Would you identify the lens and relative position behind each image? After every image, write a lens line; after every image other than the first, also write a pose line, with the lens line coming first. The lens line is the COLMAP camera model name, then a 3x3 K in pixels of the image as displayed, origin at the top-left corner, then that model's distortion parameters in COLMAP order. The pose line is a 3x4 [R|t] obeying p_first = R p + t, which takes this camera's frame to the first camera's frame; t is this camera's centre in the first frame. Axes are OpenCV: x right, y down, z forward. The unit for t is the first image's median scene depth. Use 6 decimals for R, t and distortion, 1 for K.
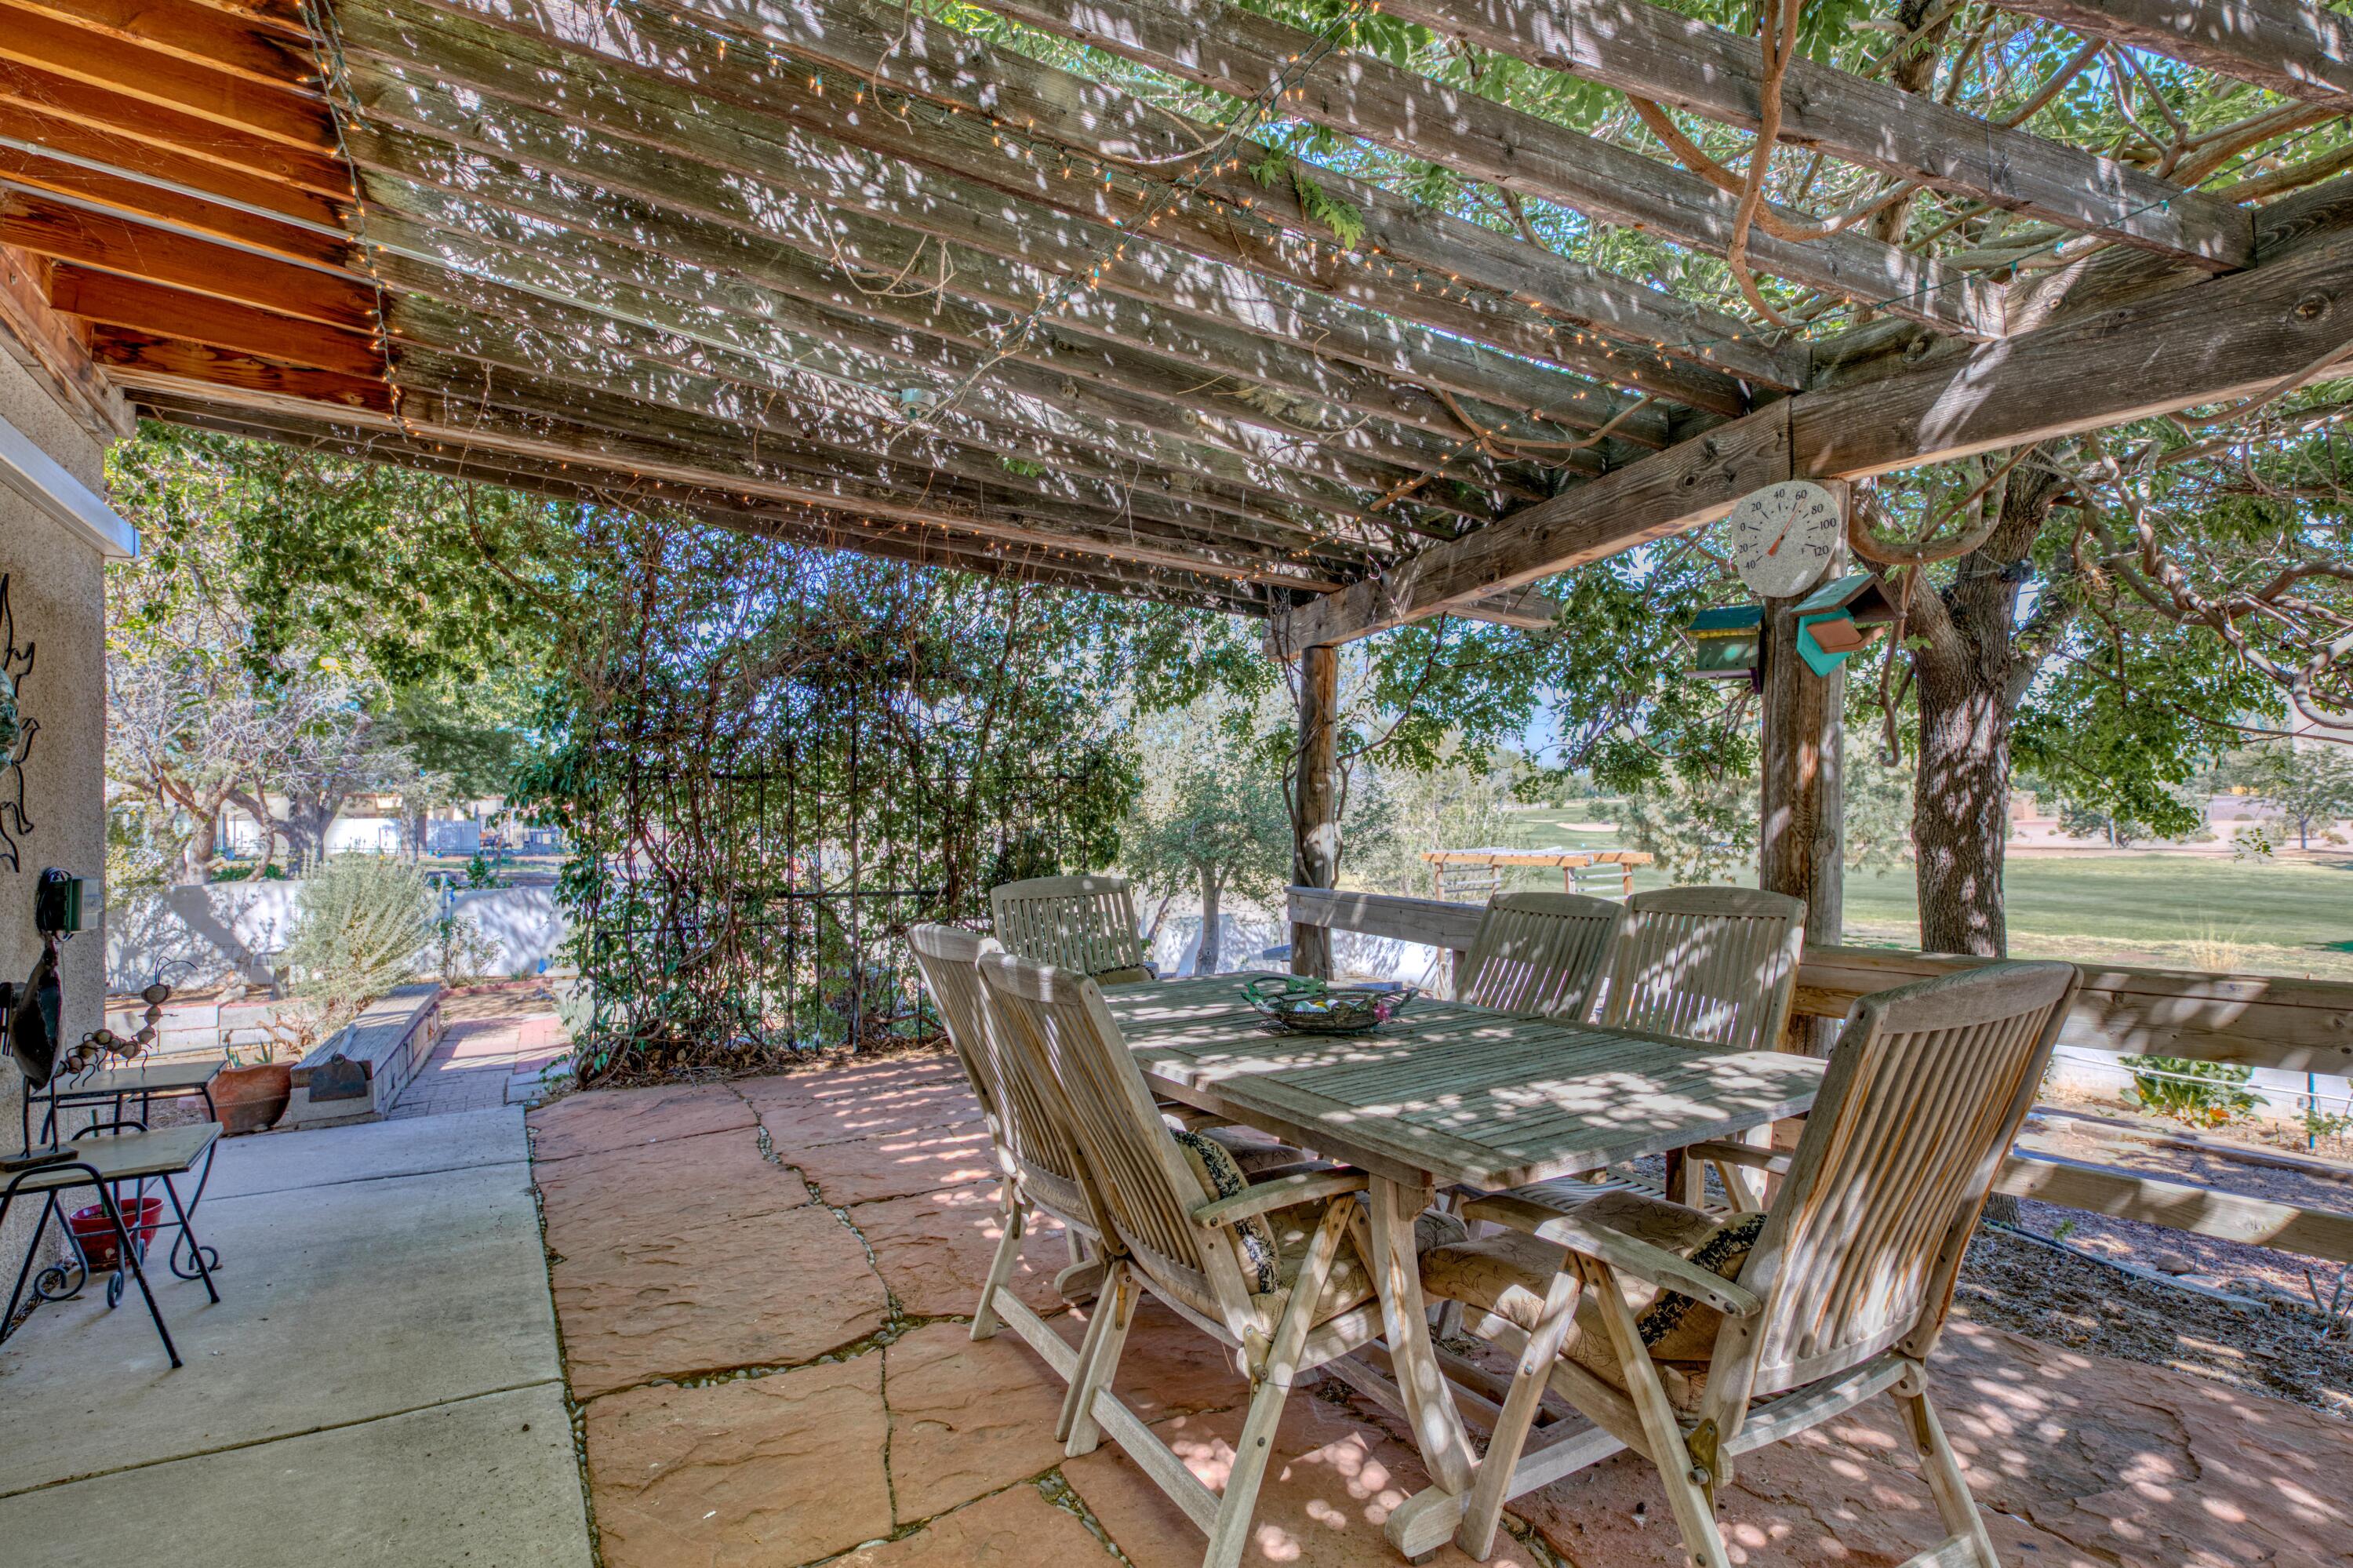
lens RADIAL K [[1170.6, 0, 1160.1], [0, 1170.6, 798.7], [0, 0, 1]] dist [0.006549, -0.000957]
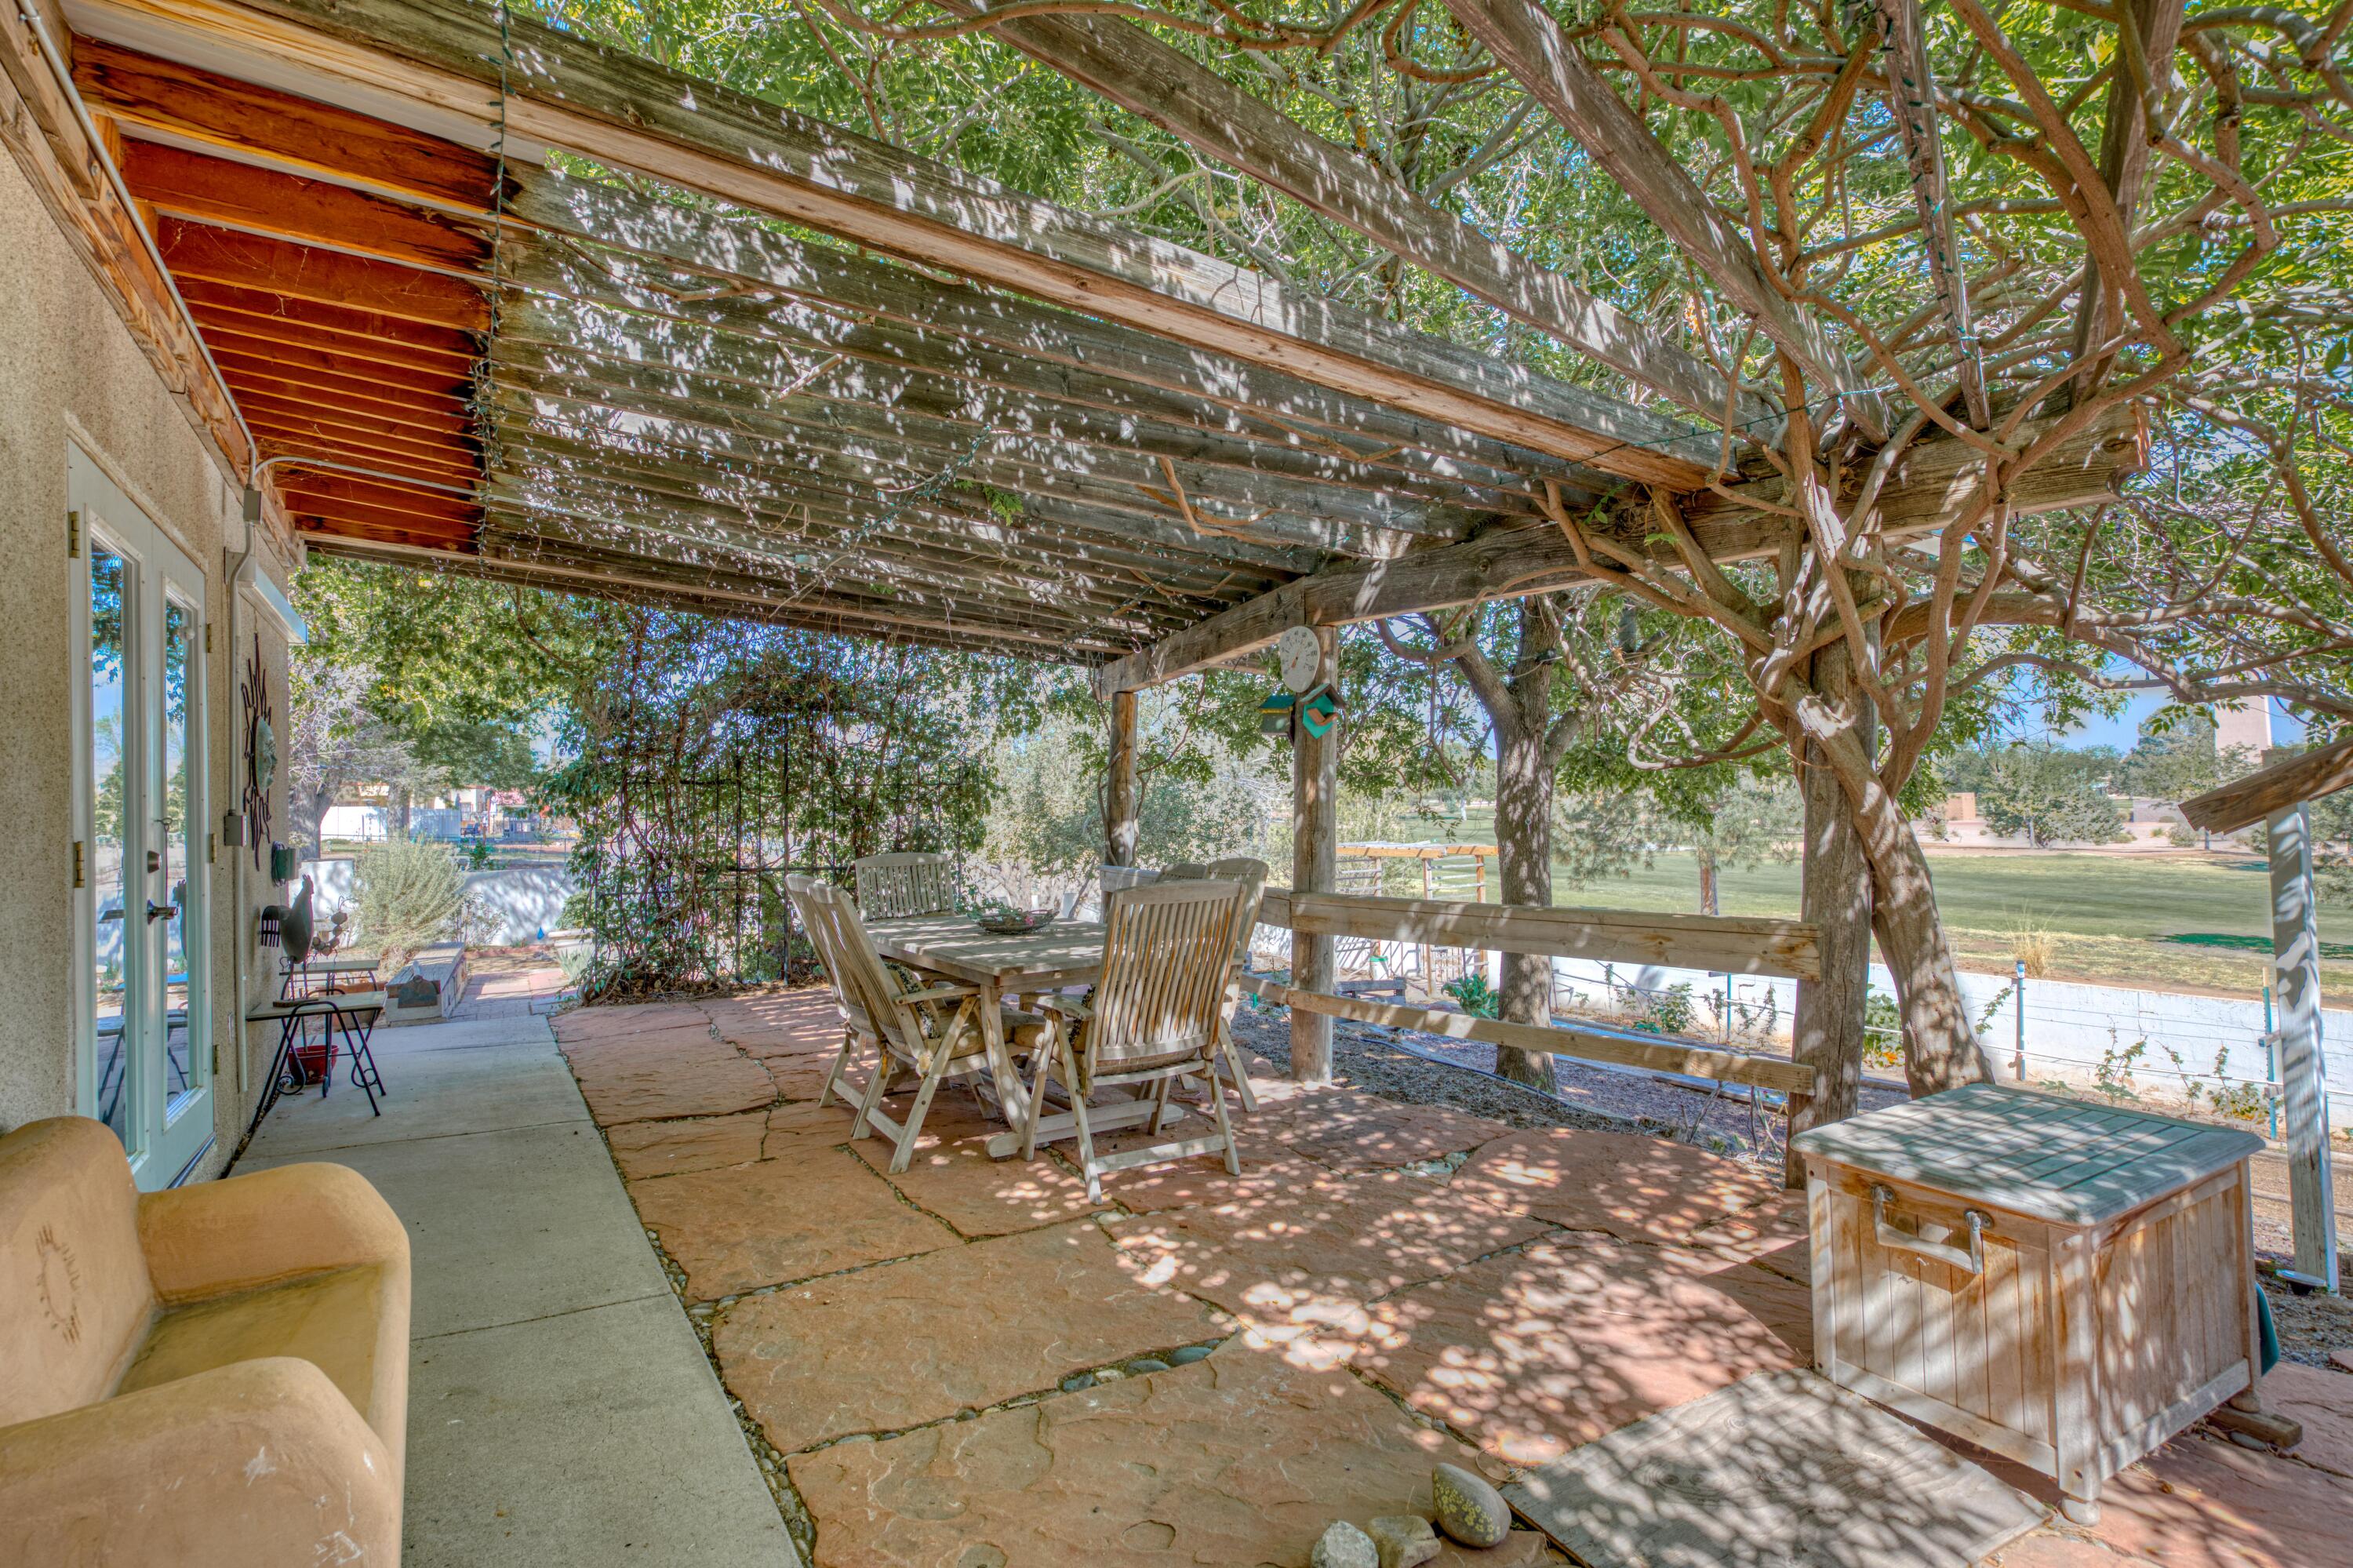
lens RADIAL K [[1170.6, 0, 1155.3], [0, 1170.6, 798.7], [0, 0, 1]] dist [0.006549, -0.000957]
pose [[0.999868, 0.008414, 0.013929, 0.173517], [-0.008491, 0.999949, 0.005505, -0.013634], [-0.013882, -0.005623, 0.999888, -0.429035]]
